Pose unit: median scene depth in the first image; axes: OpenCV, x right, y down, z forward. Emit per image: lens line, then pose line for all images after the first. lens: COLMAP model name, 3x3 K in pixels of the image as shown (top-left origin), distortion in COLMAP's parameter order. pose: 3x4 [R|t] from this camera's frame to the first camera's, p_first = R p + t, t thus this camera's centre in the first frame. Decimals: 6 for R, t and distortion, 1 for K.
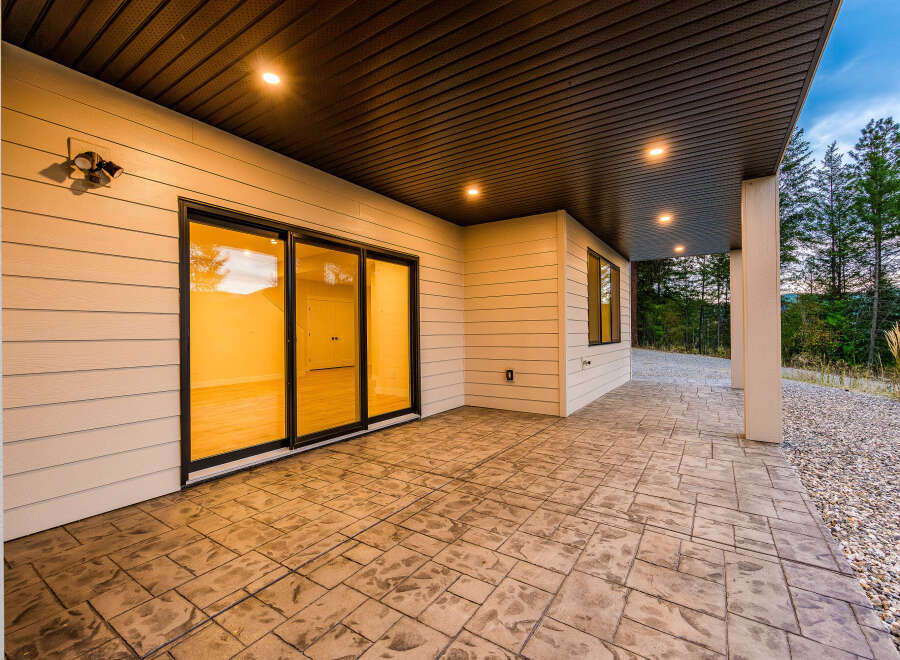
lens RADIAL K [[394.3, 0, 450.0], [0, 394.3, 330.0], [0, 0, 1]] dist [-0.003332, -0.000186]
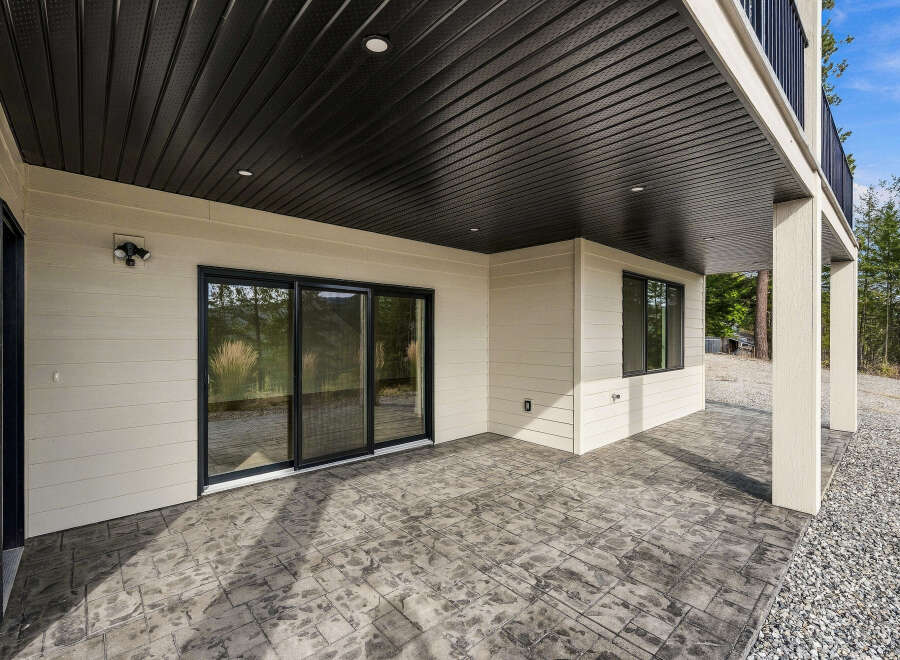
lens RADIAL K [[406.3, 0, 450.0], [0, 406.3, 330.0], [0, 0, 1]] dist [-0.000961, -0.000297]
pose [[0.968141, 0.007891, -0.250280, 0.383338], [-0.008117, 0.999967, 0.000129, -0.128898], [0.250273, 0.001907, 0.968173, -0.044930]]
